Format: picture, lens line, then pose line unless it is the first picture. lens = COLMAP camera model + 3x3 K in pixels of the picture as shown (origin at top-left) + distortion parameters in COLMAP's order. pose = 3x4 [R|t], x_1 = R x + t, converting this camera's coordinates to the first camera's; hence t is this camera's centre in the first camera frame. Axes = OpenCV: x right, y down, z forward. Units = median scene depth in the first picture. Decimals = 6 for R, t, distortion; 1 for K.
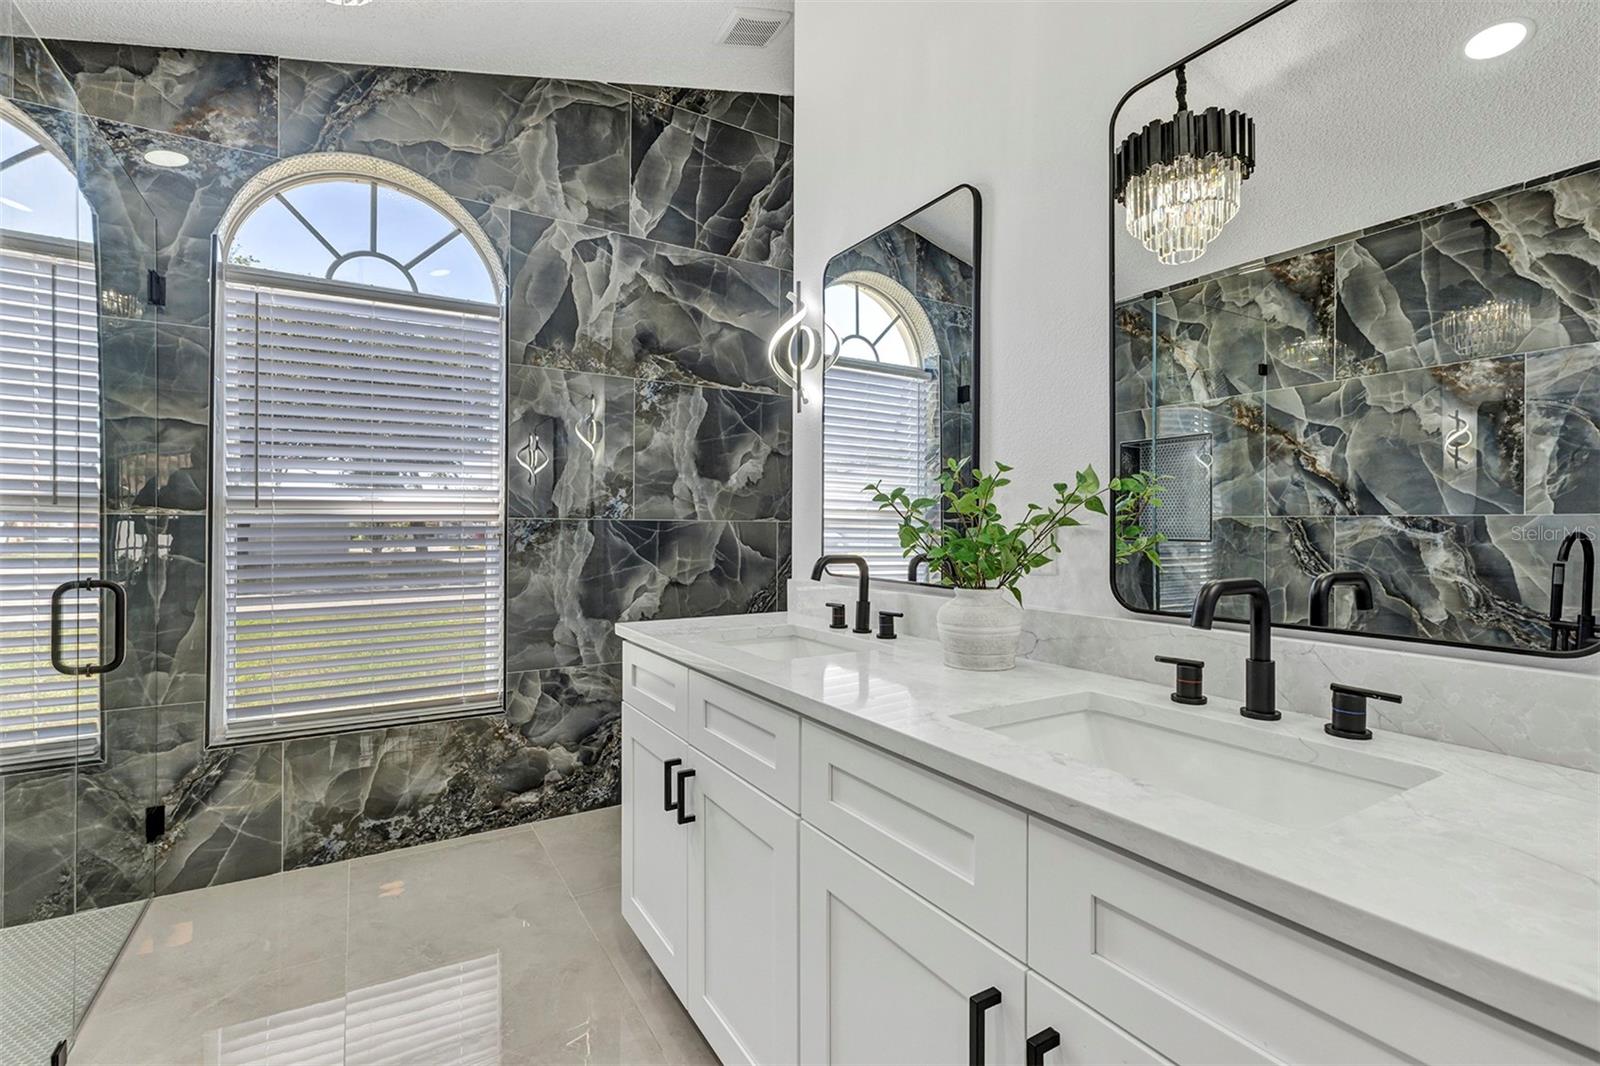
lens RADIAL K [[718.3, 0, 798.4], [0, 718.3, 531.3], [0, 0, 1]] dist [0.011481, 0.001183]
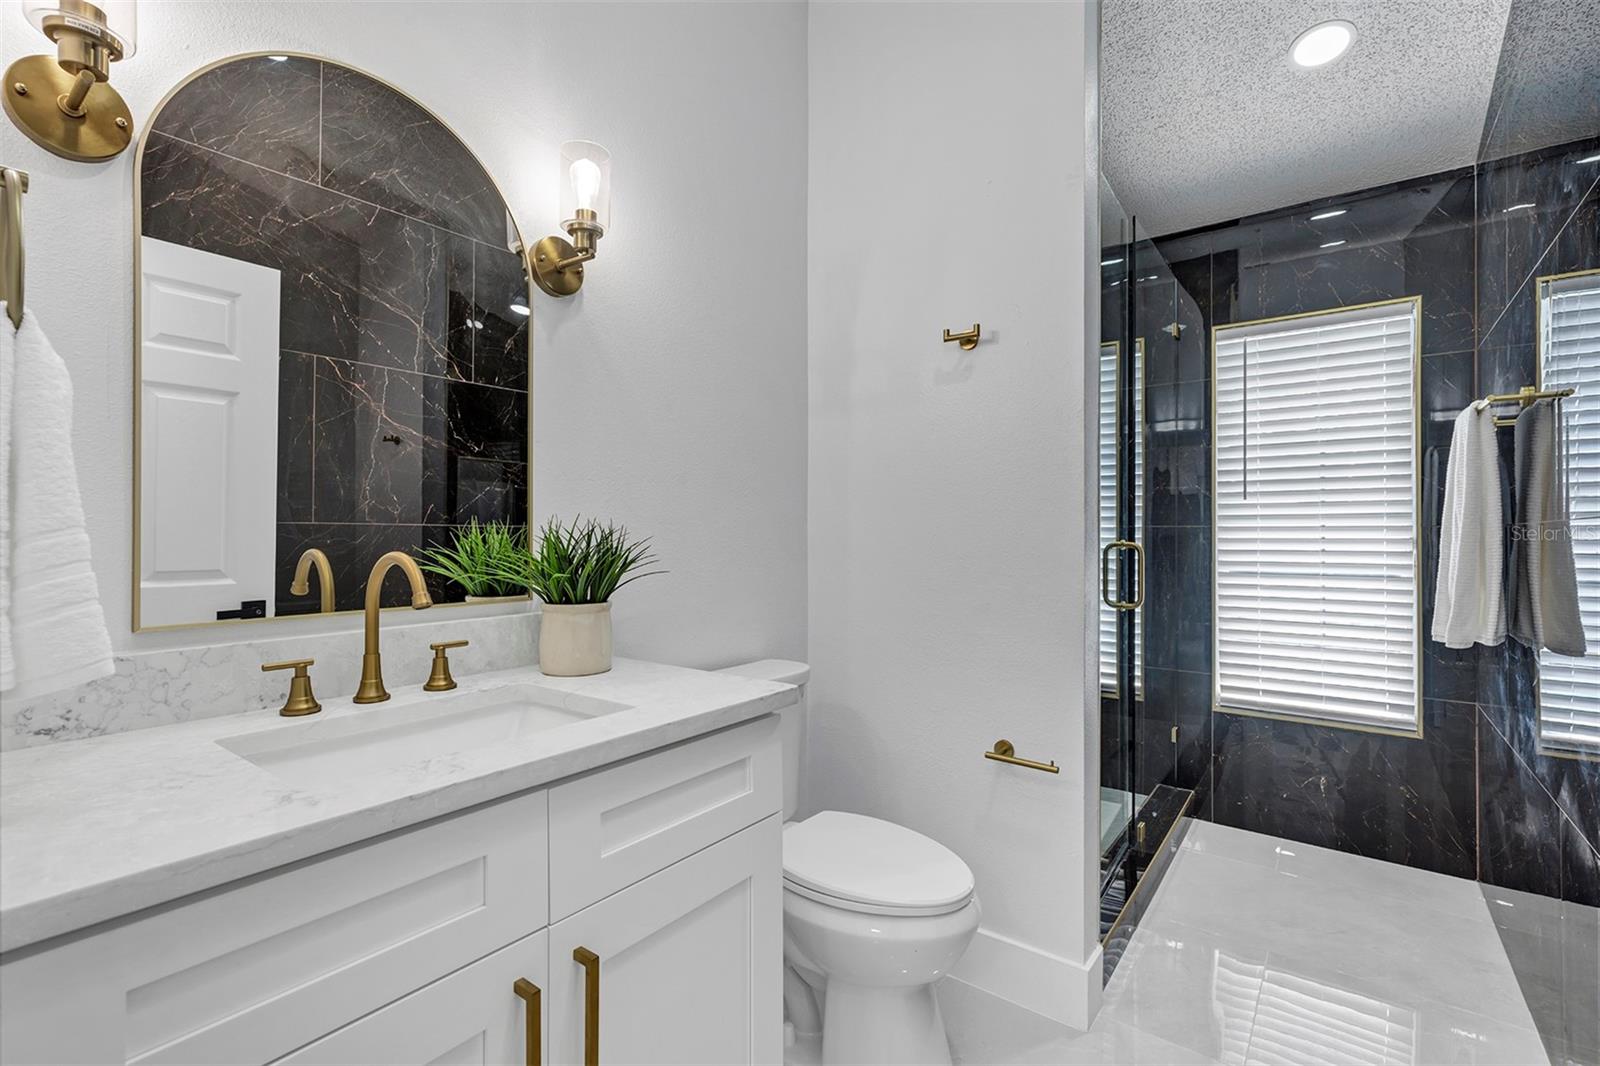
lens RADIAL K [[718.3, 0, 797.3], [0, 718.3, 528.1], [0, 0, 1]] dist [0.011481, 0.001183]
pose [[-0.371831, -0.006669, 0.928276, -0.260040], [-0.004707, 0.999975, 0.005298, -0.004613], [-0.928288, -0.002400, -0.371853, 0.352267]]
